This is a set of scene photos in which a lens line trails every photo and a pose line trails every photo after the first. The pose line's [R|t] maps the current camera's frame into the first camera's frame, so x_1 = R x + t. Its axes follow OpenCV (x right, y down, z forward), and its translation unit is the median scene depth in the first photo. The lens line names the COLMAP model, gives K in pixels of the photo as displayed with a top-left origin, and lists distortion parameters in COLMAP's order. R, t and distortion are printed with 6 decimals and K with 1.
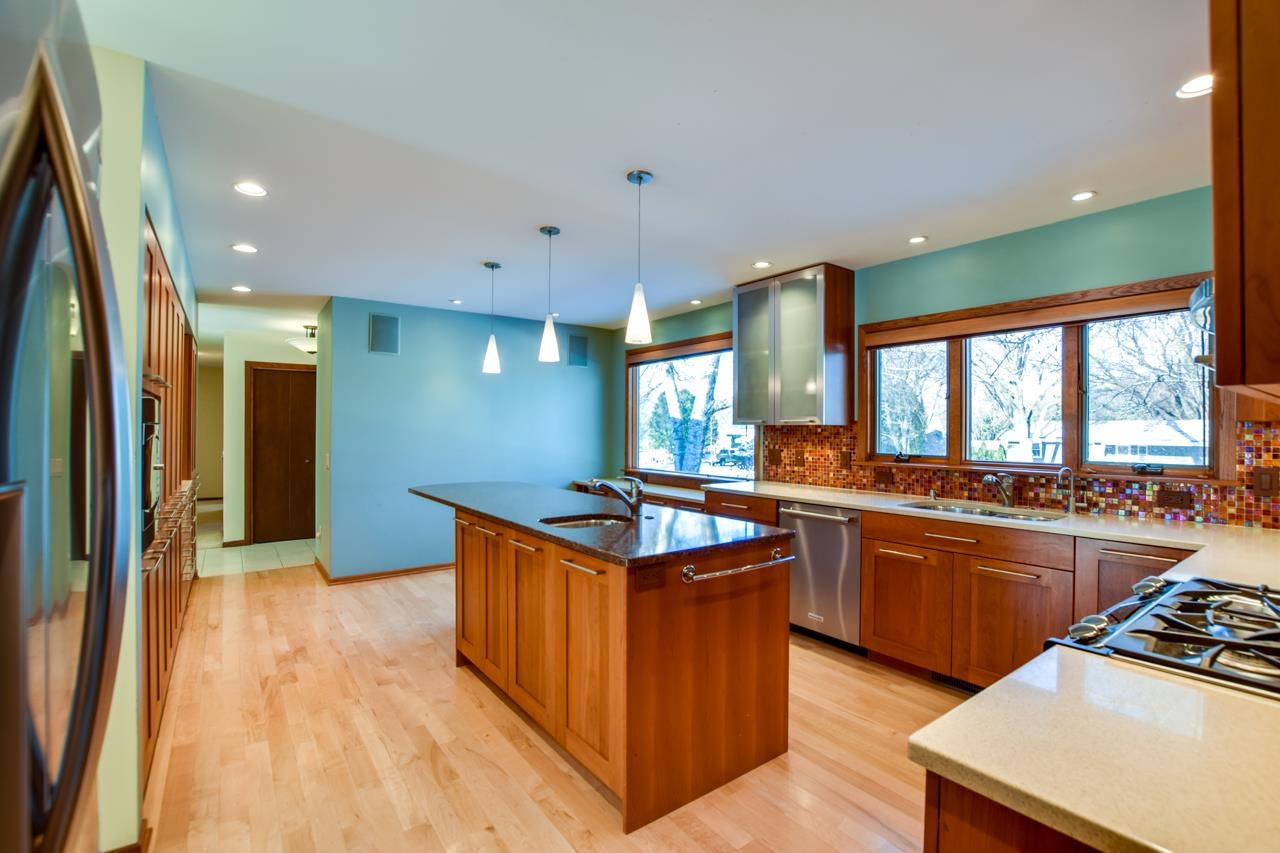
lens RADIAL K [[576.3, 0, 641.0], [0, 576.3, 427.3], [0, 0, 1]] dist [-0.023933, 0.003861]
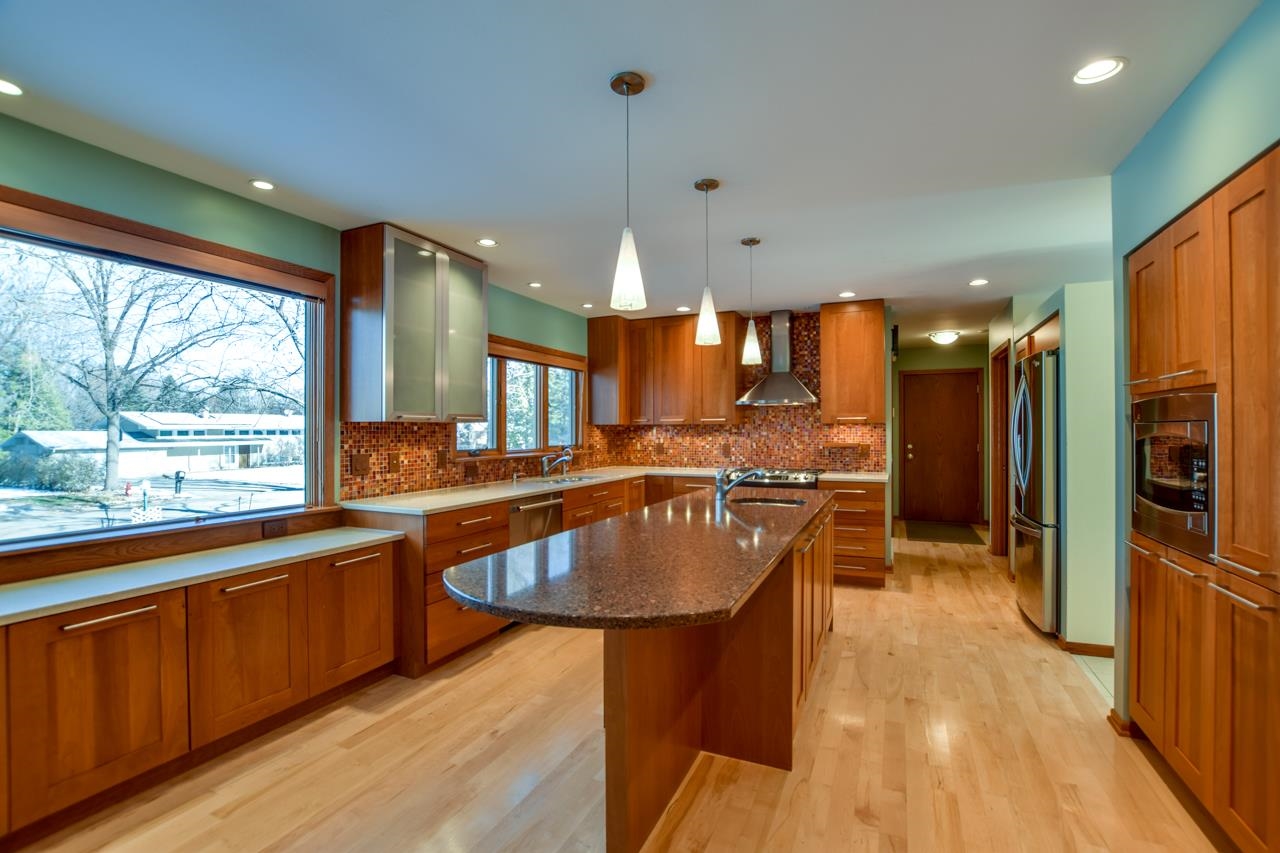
lens RADIAL K [[576.3, 0, 645.8], [0, 576.3, 431.1], [0, 0, 1]] dist [-0.023933, 0.003861]
pose [[-0.499815, -0.004440, 0.866121, -0.642901], [-0.003371, 0.999989, 0.003181, 0.005215], [-0.866126, -0.001330, -0.499825, 1.157267]]
